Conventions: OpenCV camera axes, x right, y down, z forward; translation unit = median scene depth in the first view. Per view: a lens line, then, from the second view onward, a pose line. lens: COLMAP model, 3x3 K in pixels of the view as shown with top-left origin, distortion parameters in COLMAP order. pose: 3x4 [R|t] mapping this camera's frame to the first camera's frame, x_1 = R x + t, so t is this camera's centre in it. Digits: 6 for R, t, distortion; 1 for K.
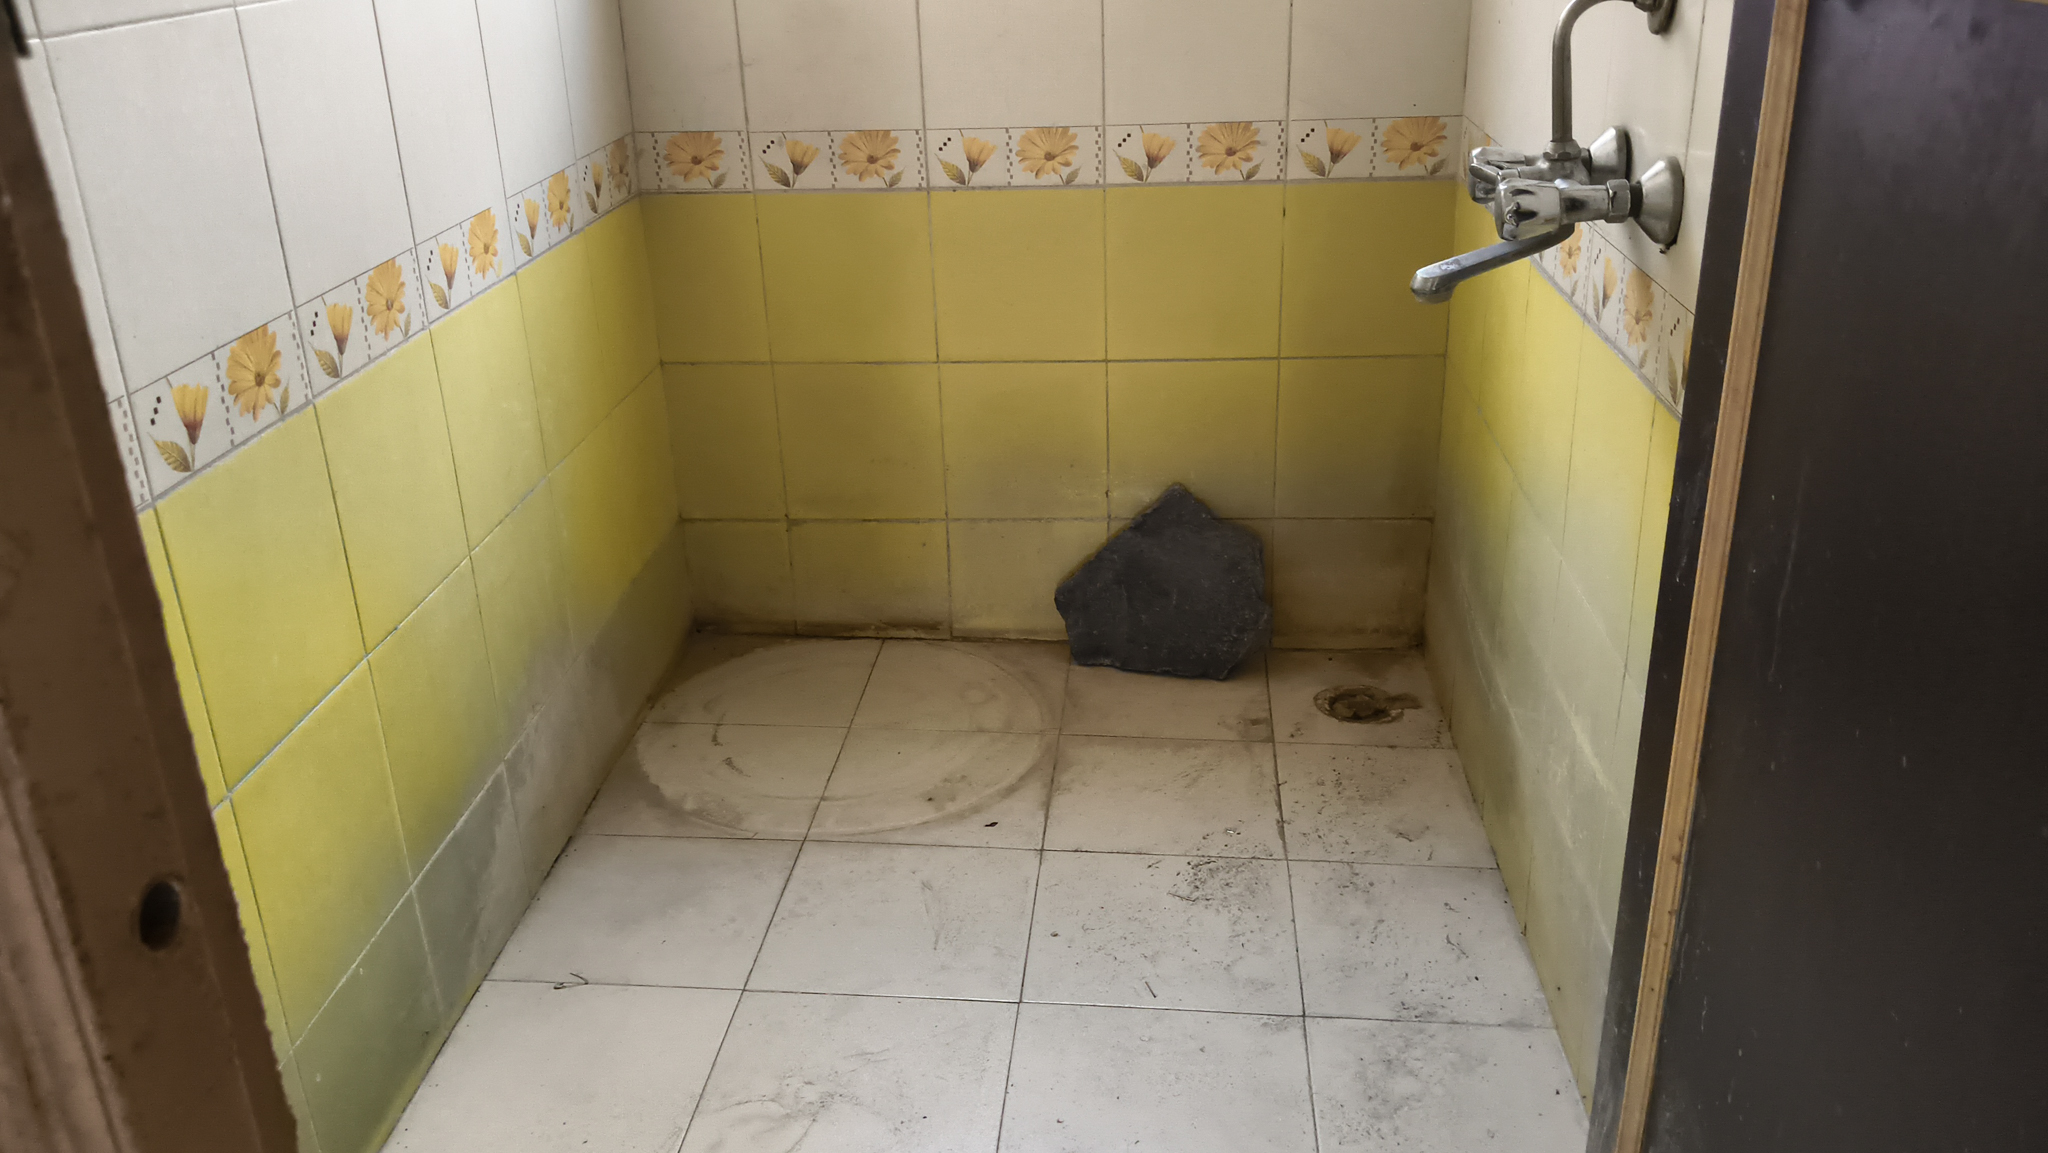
lens RADIAL K [[1643.4, 0, 1024.0], [0, 1643.4, 576.5], [0, 0, 1]] dist [0.071539, 0.000339]
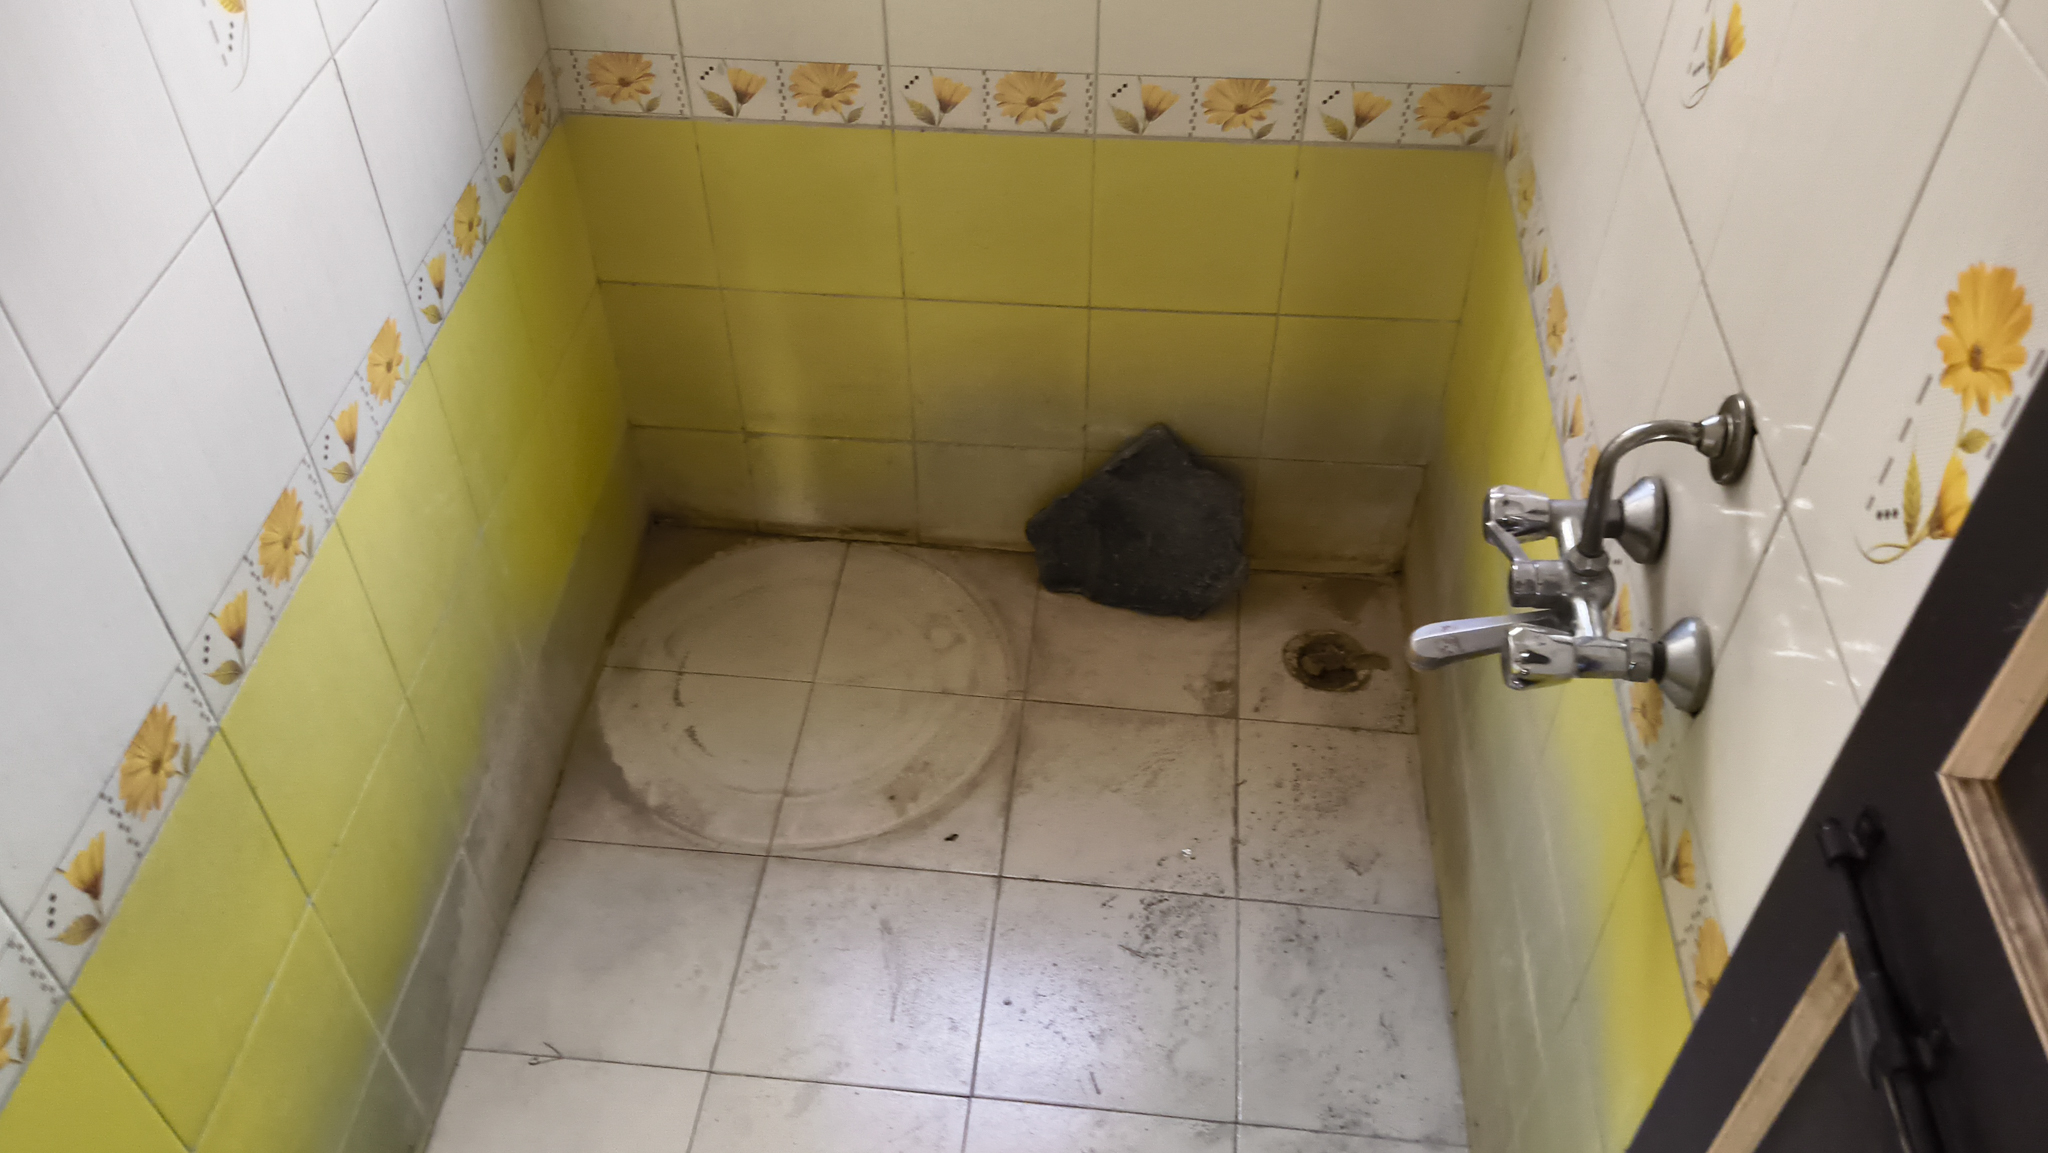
lens RADIAL K [[1631.1, 0, 1022.0], [0, 1631.1, 580.5], [0, 0, 1]] dist [0.046741, -0.001683]
pose [[0.999533, 0.027406, 0.013533, 0.005289], [-0.030455, 0.930501, 0.365021, -0.337061], [-0.002589, -0.365262, 0.930901, 0.109703]]
